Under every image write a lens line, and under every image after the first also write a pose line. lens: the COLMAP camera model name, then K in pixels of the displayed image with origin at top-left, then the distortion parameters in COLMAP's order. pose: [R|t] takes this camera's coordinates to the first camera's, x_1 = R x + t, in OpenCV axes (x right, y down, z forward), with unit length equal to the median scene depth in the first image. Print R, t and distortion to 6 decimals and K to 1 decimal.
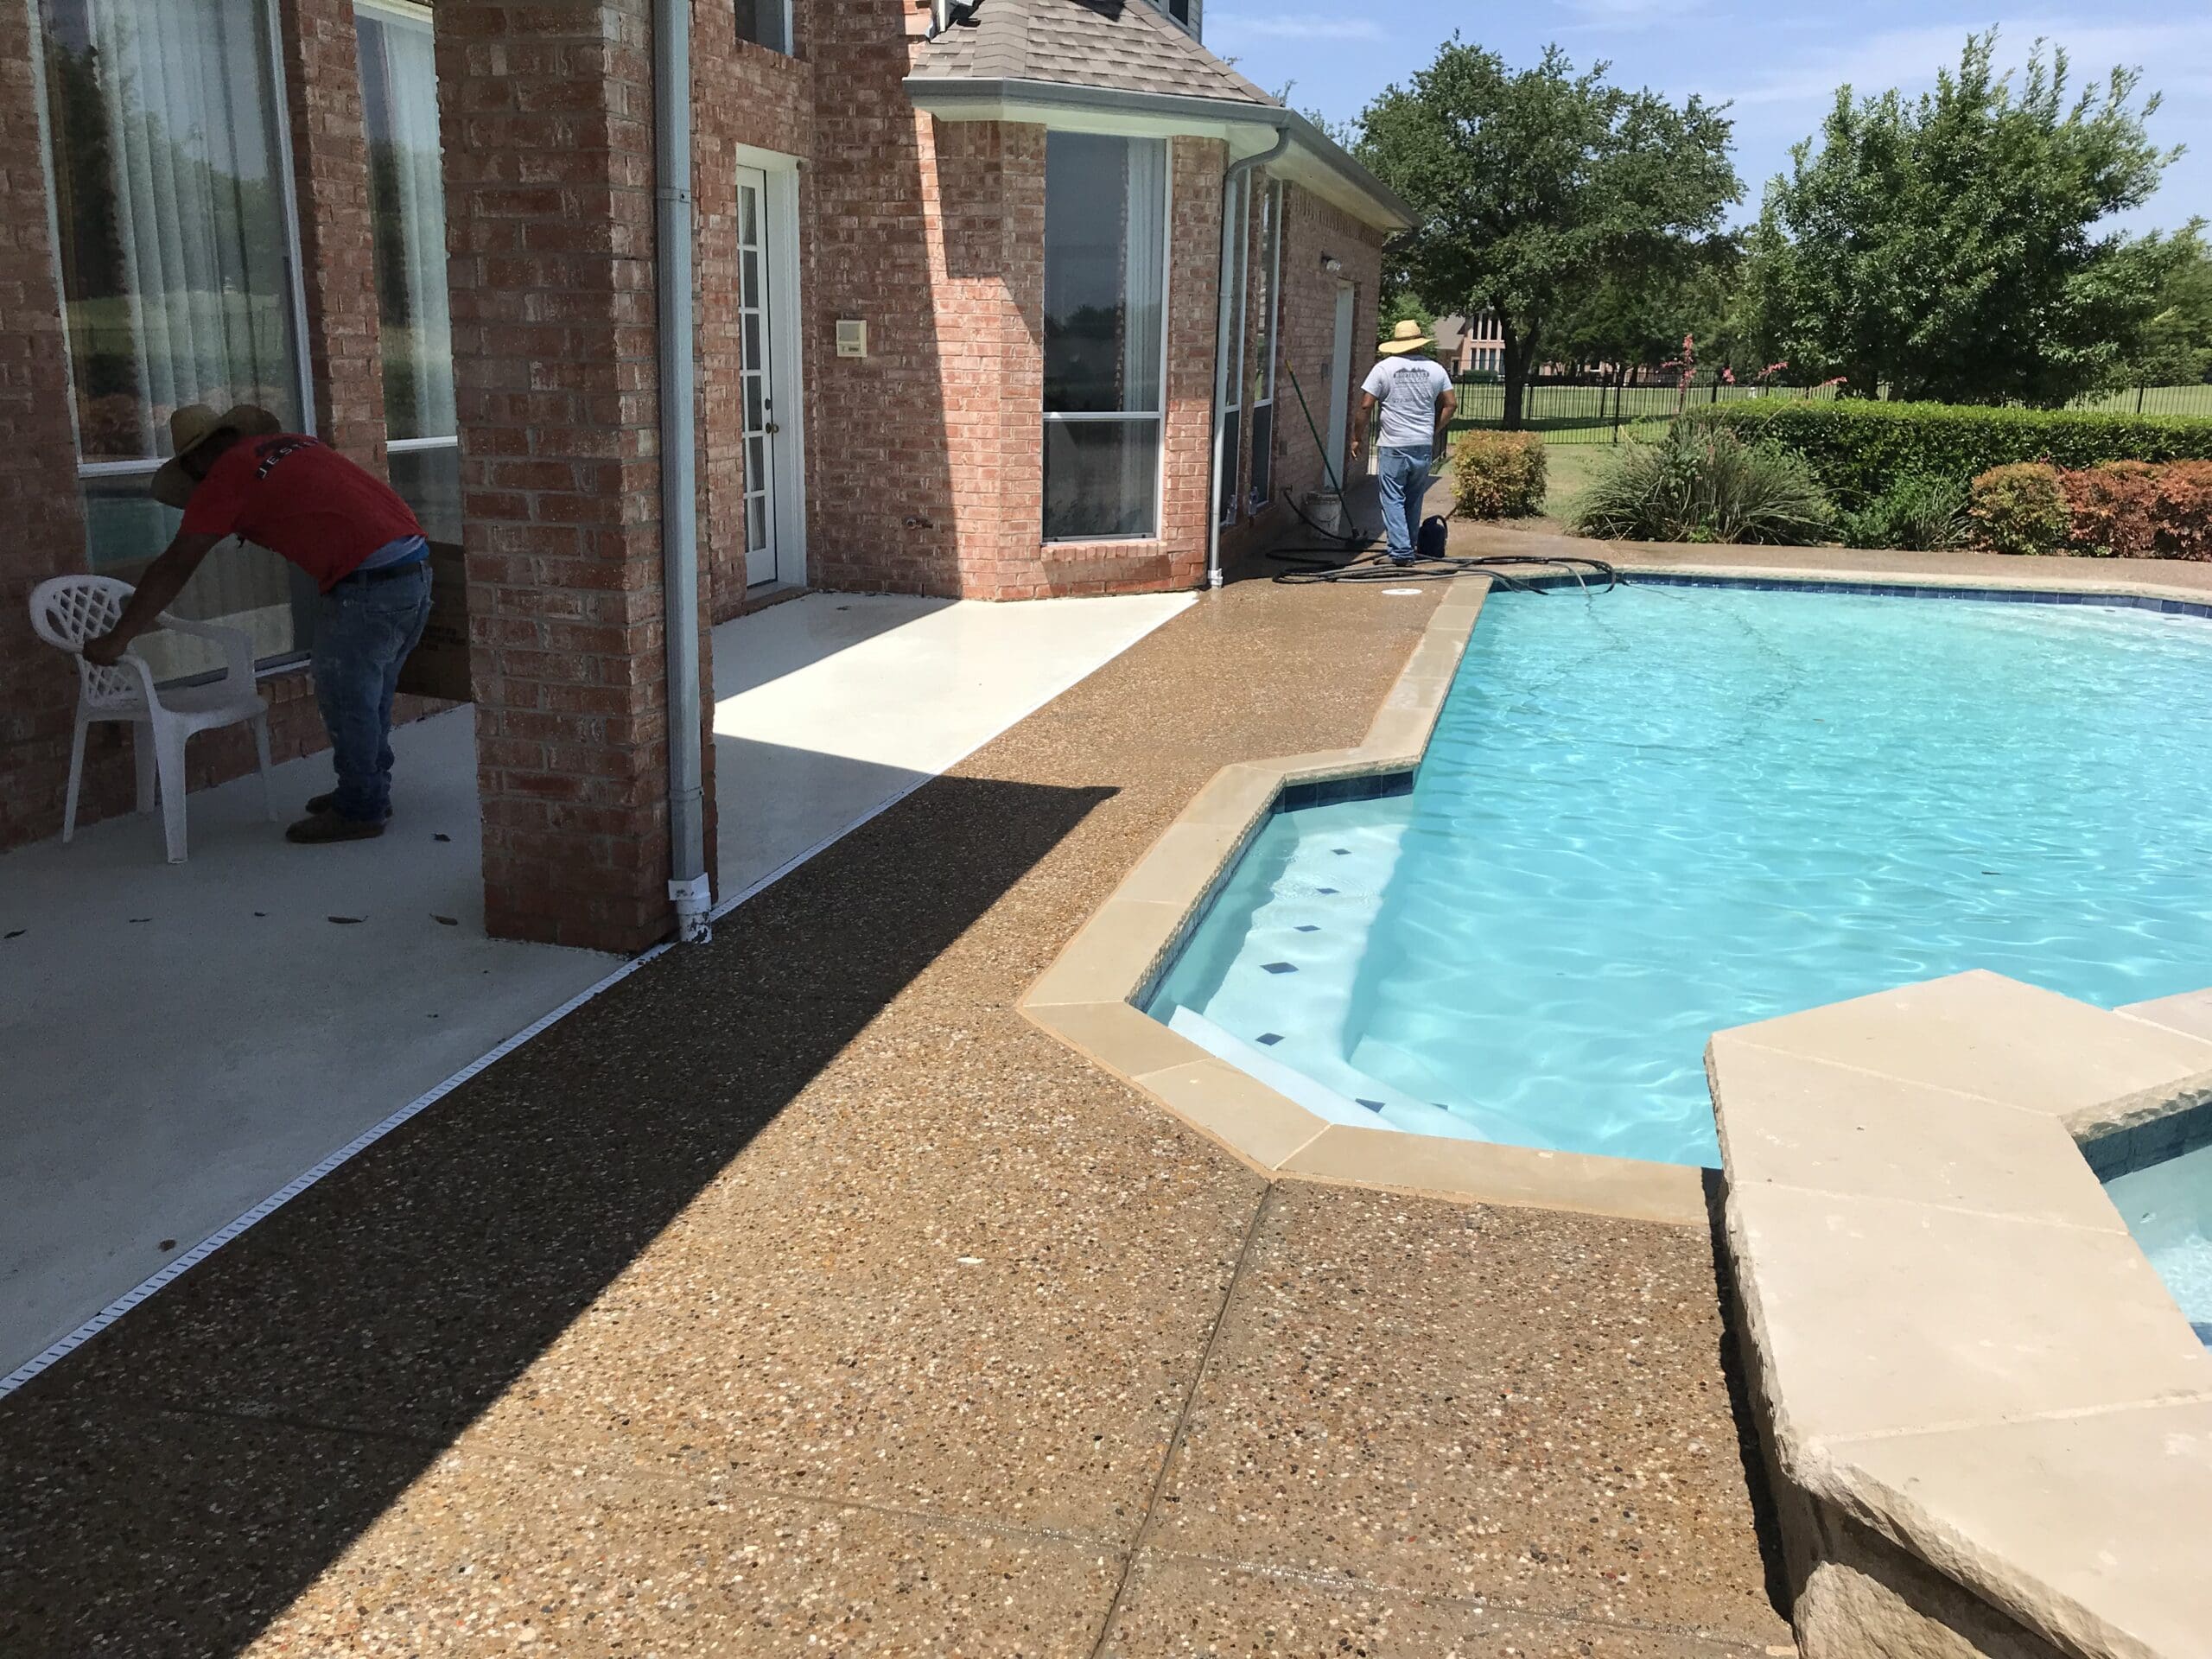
lens RADIAL K [[1841.5, 0, 1106.0], [0, 1841.5, 829.5], [0, 0, 1]] dist [0.019007, -0.004050]
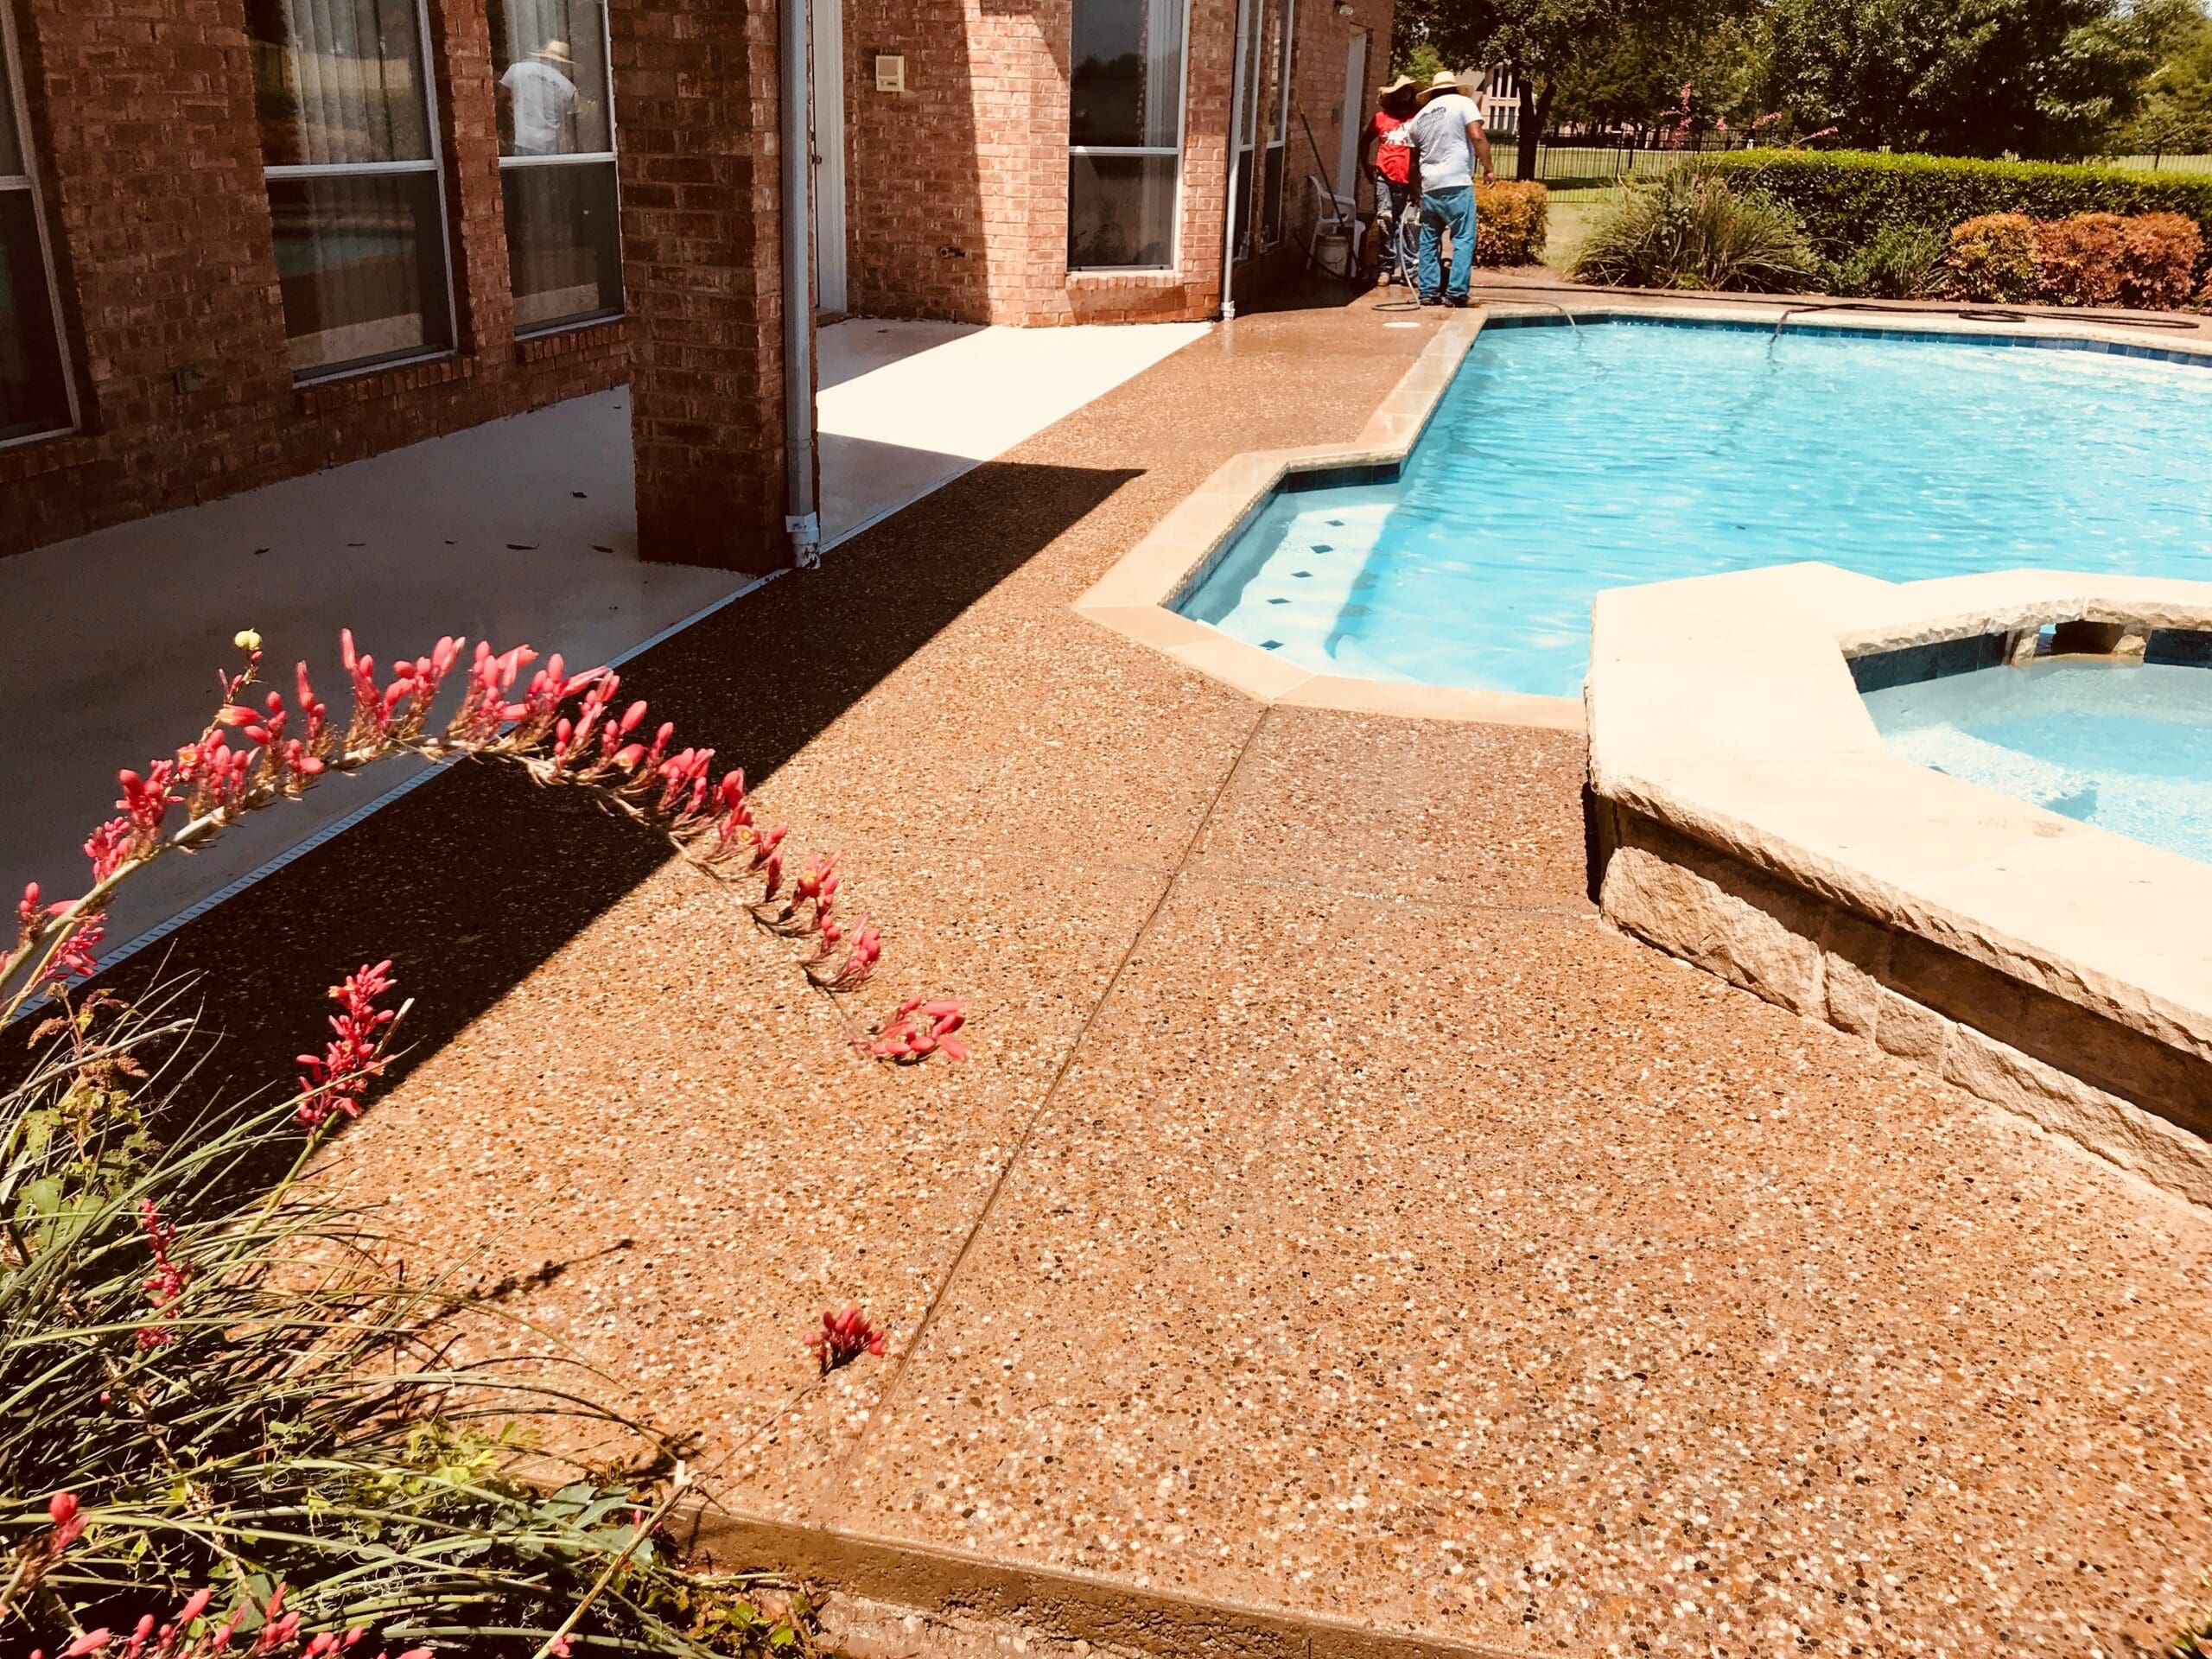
lens RADIAL K [[1841.5, 0, 1106.0], [0, 1841.5, 829.5], [0, 0, 1]] dist [0.019007, -0.004050]
pose [[0.999940, 0.010811, 0.001945, -0.010477], [-0.010966, 0.992749, 0.119705, 0.038311], [-0.000636, -0.119720, 0.992808, -0.111694]]
